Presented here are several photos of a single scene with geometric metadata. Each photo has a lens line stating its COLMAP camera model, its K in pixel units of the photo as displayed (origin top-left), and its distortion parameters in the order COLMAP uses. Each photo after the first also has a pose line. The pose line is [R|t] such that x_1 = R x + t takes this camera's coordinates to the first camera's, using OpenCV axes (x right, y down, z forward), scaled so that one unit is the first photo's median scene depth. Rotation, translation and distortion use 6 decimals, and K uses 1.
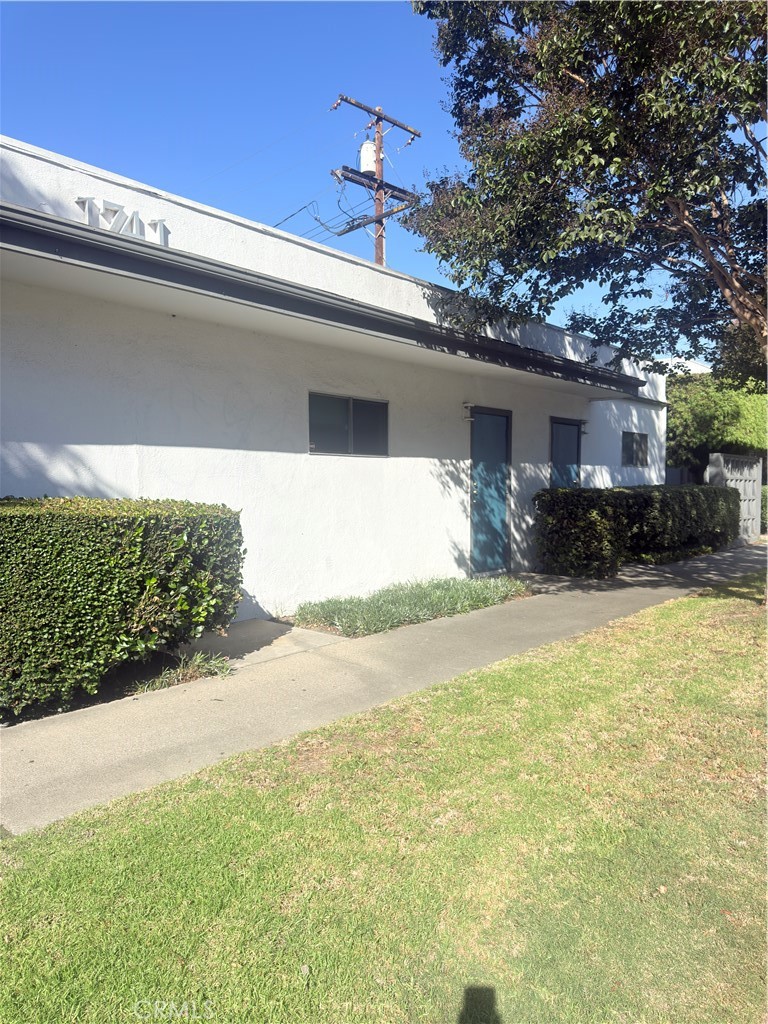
lens RADIAL K [[713.8, 0, 382.7], [0, 713.8, 513.6], [0, 0, 1]] dist [0.114953, -0.205852]
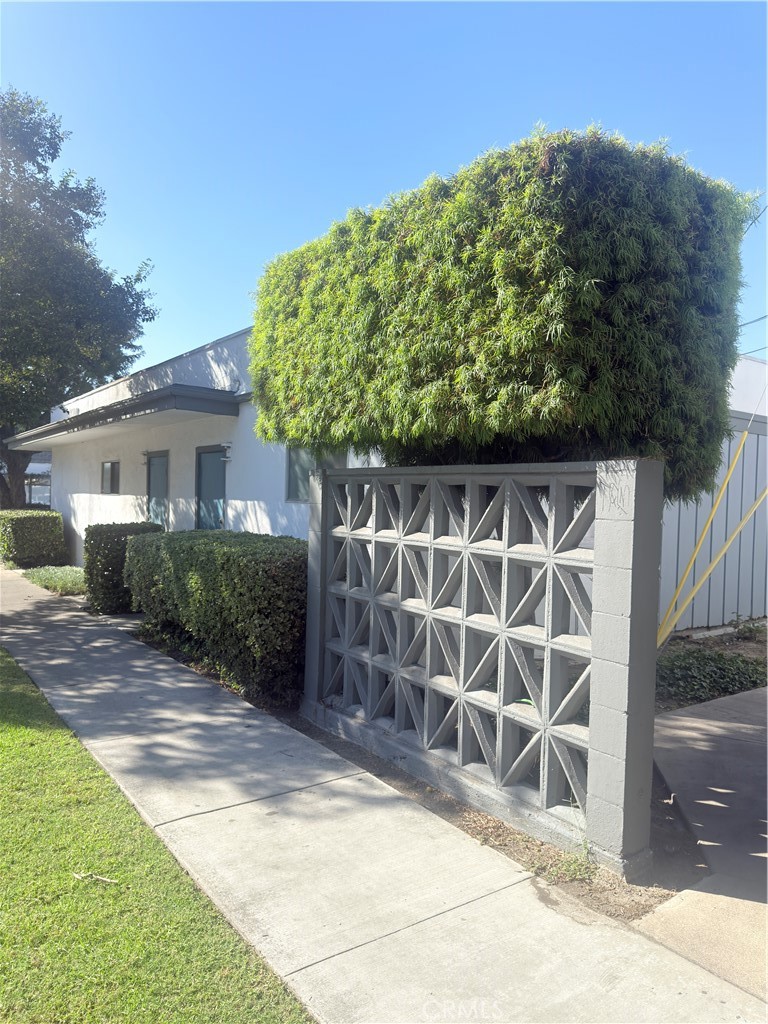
lens RADIAL K [[713.8, 0, 382.7], [0, 713.8, 513.6], [0, 0, 1]] dist [0.114953, -0.205852]
pose [[-0.240899, 0.018303, -0.970377, 2.091145], [-0.067398, 0.997093, 0.035539, -0.194472], [0.968207, 0.073963, -0.238965, 2.850435]]
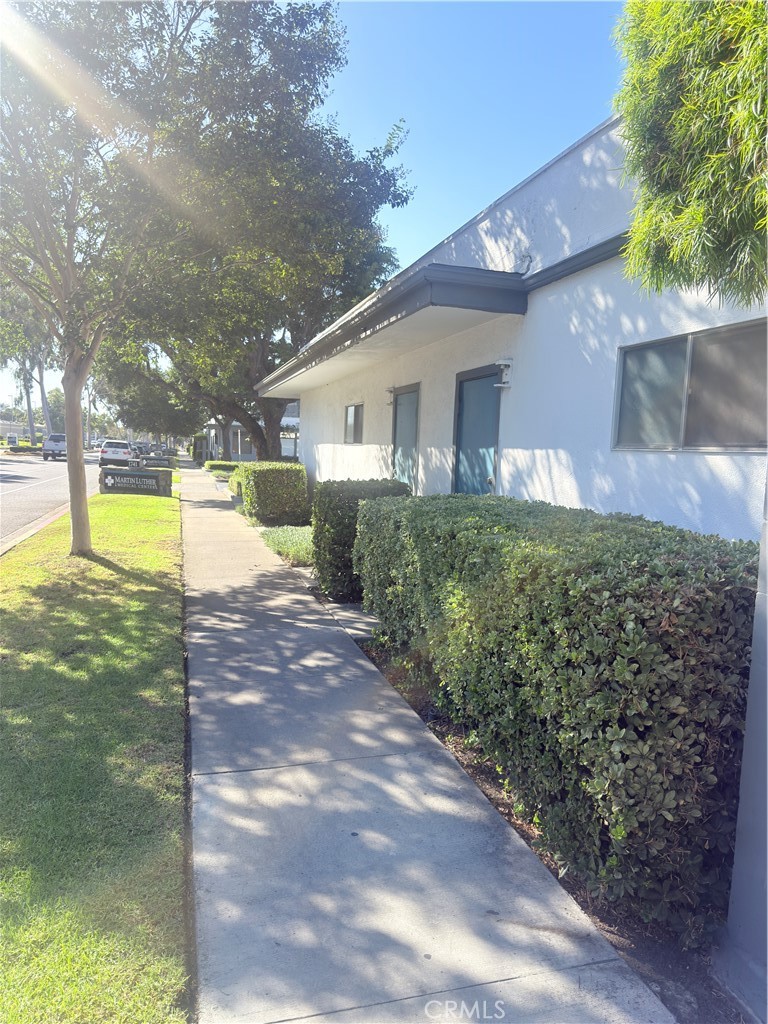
lens RADIAL K [[713.8, 0, 382.7], [0, 713.8, 513.6], [0, 0, 1]] dist [0.114953, -0.205852]
pose [[-0.552821, 0.060009, -0.831137, 1.582790], [-0.071703, 0.990279, 0.119191, -0.163190], [0.830210, 0.125486, -0.543144, 2.559712]]
